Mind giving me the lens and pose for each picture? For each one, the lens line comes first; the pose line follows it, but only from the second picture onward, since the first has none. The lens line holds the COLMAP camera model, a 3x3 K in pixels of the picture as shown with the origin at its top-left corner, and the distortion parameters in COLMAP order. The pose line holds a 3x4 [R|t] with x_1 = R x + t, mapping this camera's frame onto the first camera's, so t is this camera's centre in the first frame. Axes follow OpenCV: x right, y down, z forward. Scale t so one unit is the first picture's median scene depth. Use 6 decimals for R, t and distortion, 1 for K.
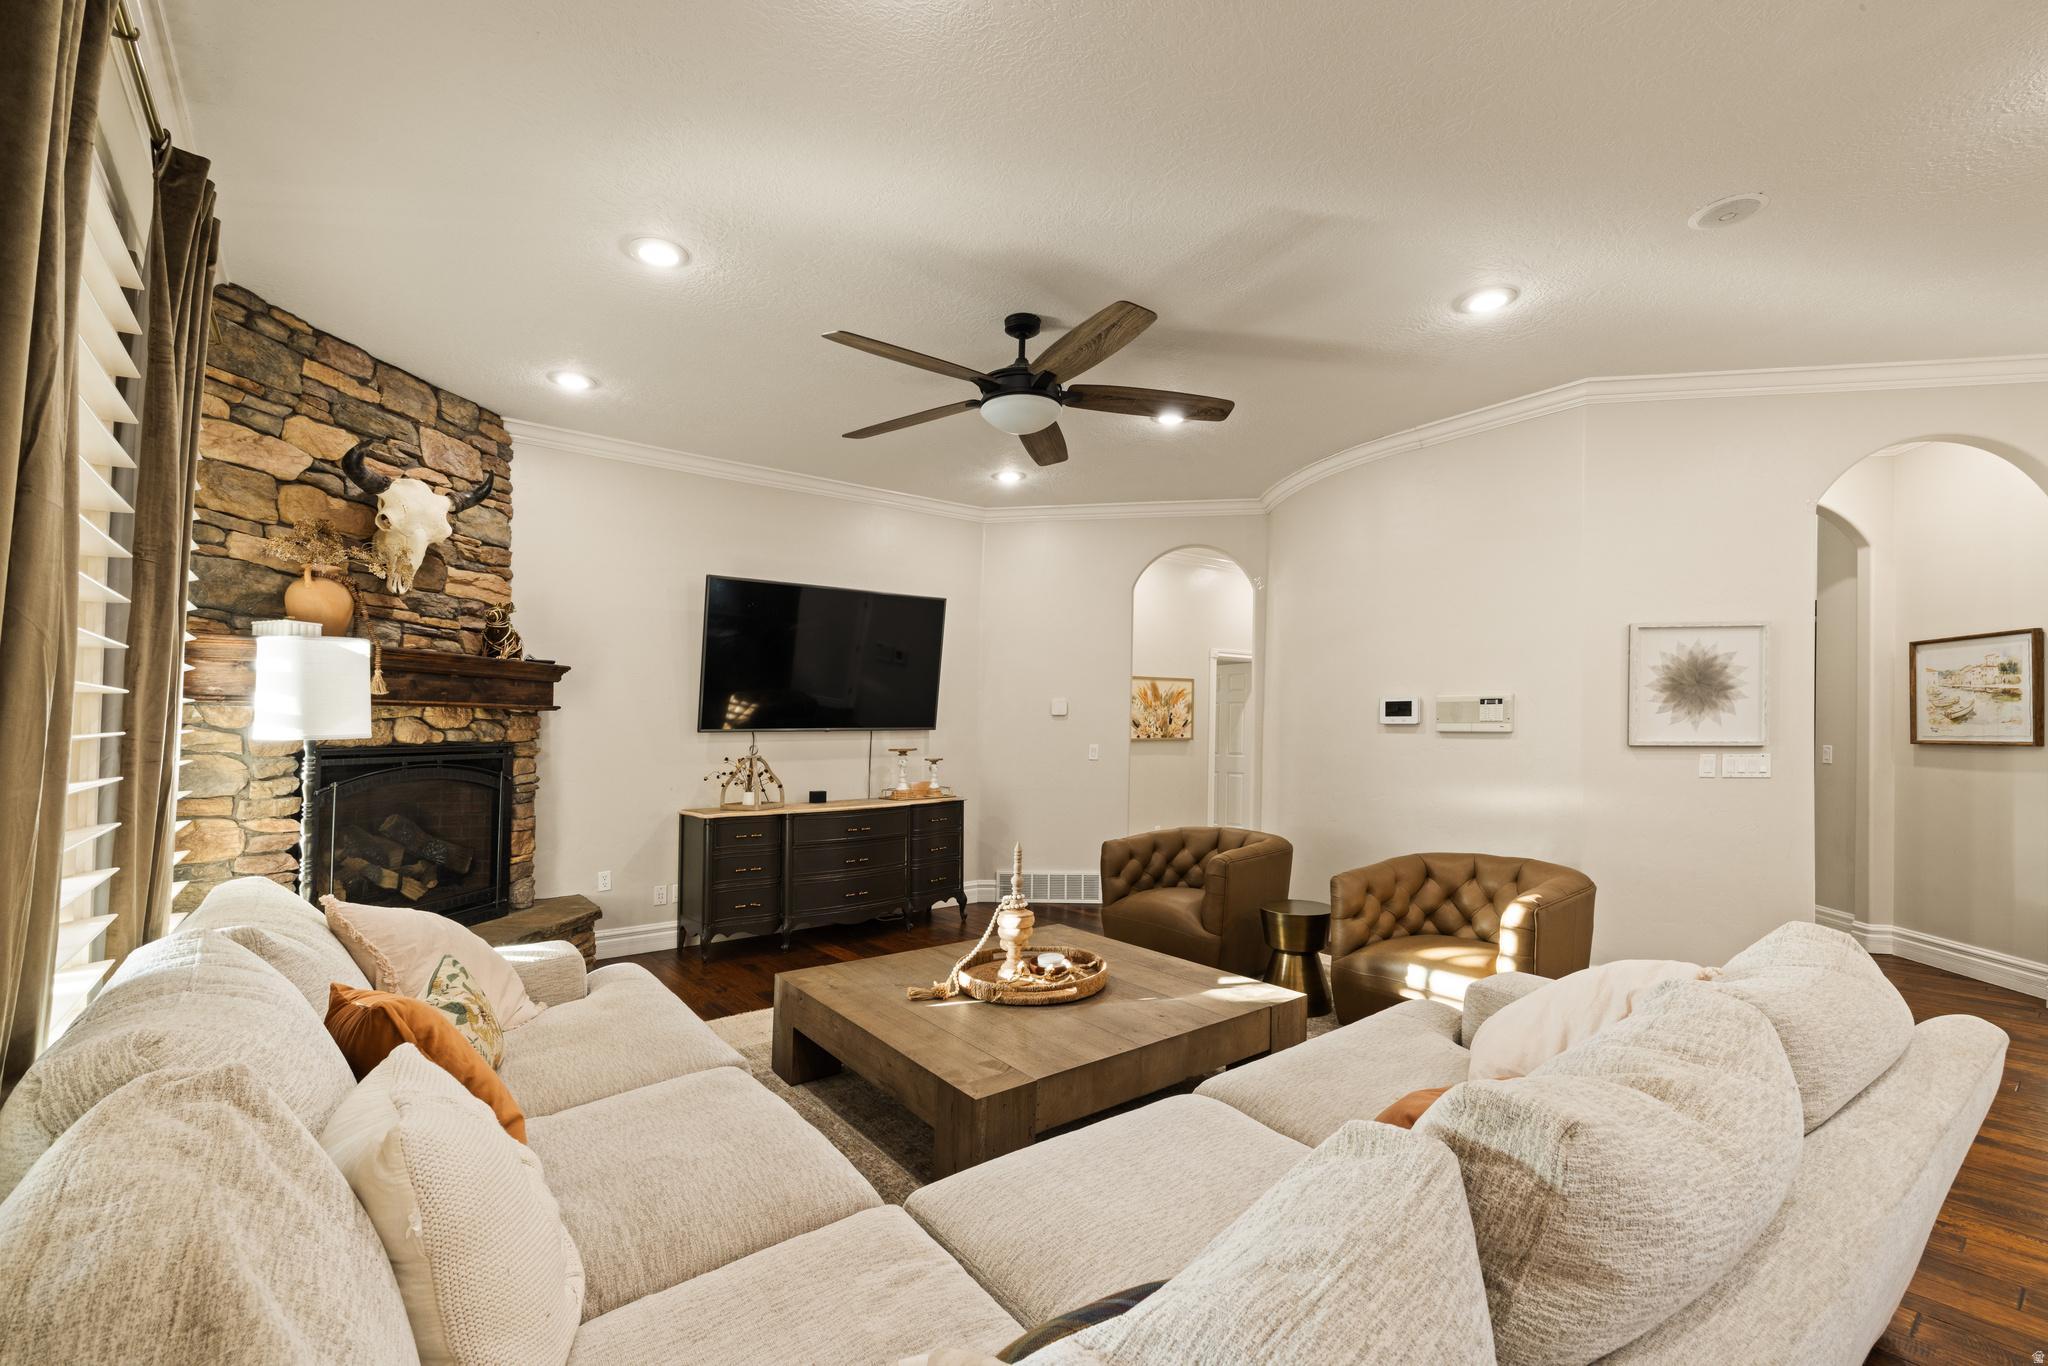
lens RADIAL K [[865.5, 0, 994.9], [0, 865.5, 746.4], [0, 0, 1]] dist [0.005477, 0.000265]
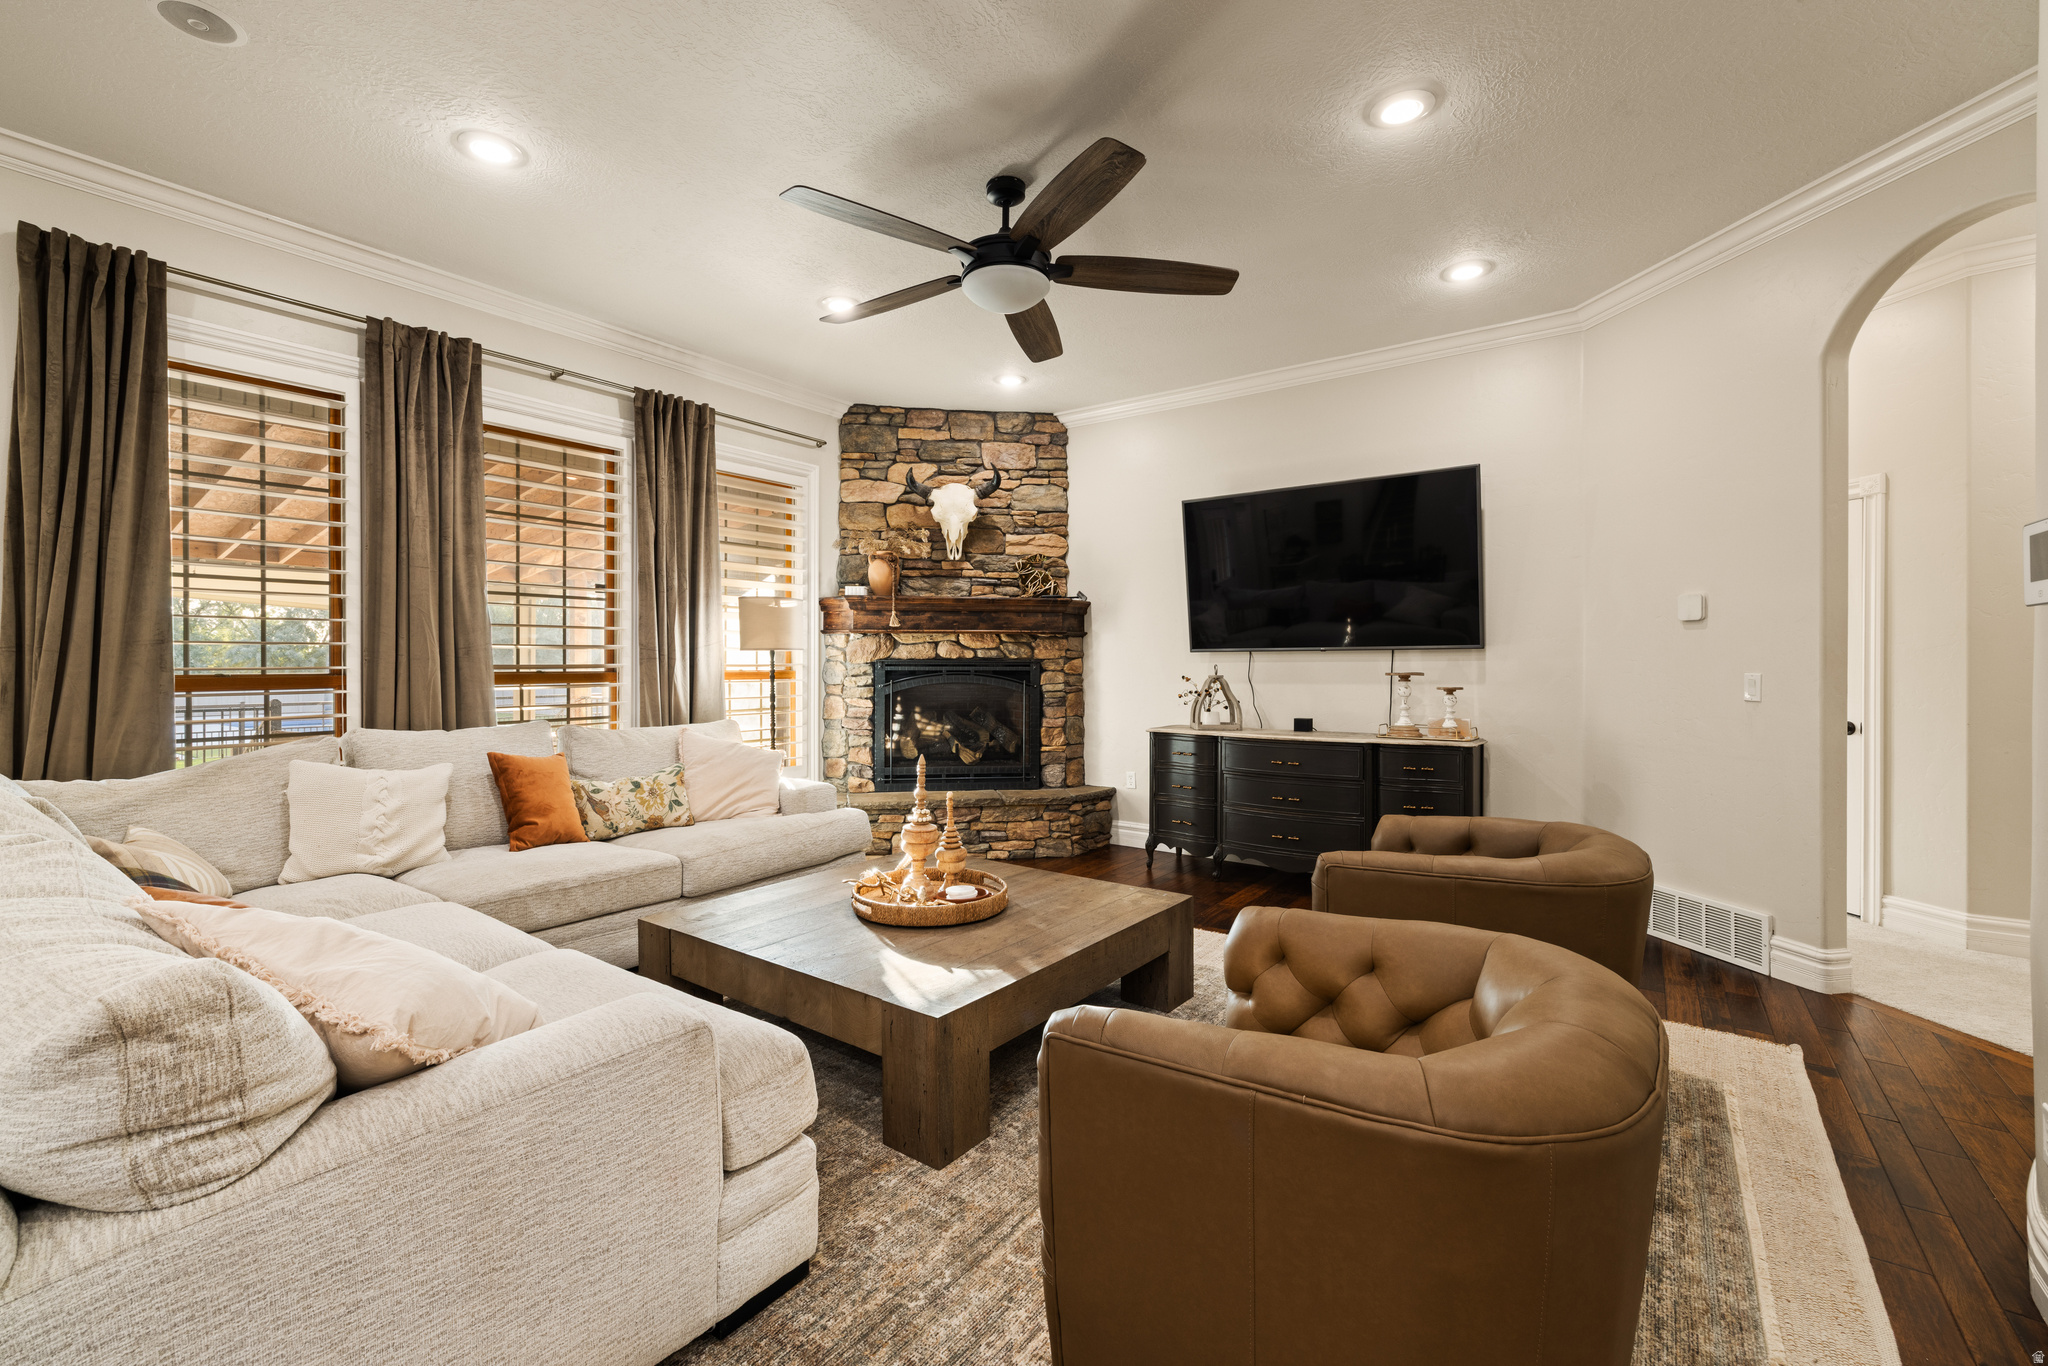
lens RADIAL K [[862.9, 0, 1018.8], [0, 862.9, 688.2], [0, 0, 1]] dist [0.000537, 0.000150]
pose [[0.297502, 0.030099, -0.954246, 0.774640], [-0.023773, 0.999427, 0.024112, 0.009511], [0.954425, 0.015512, 0.298047, 0.639312]]
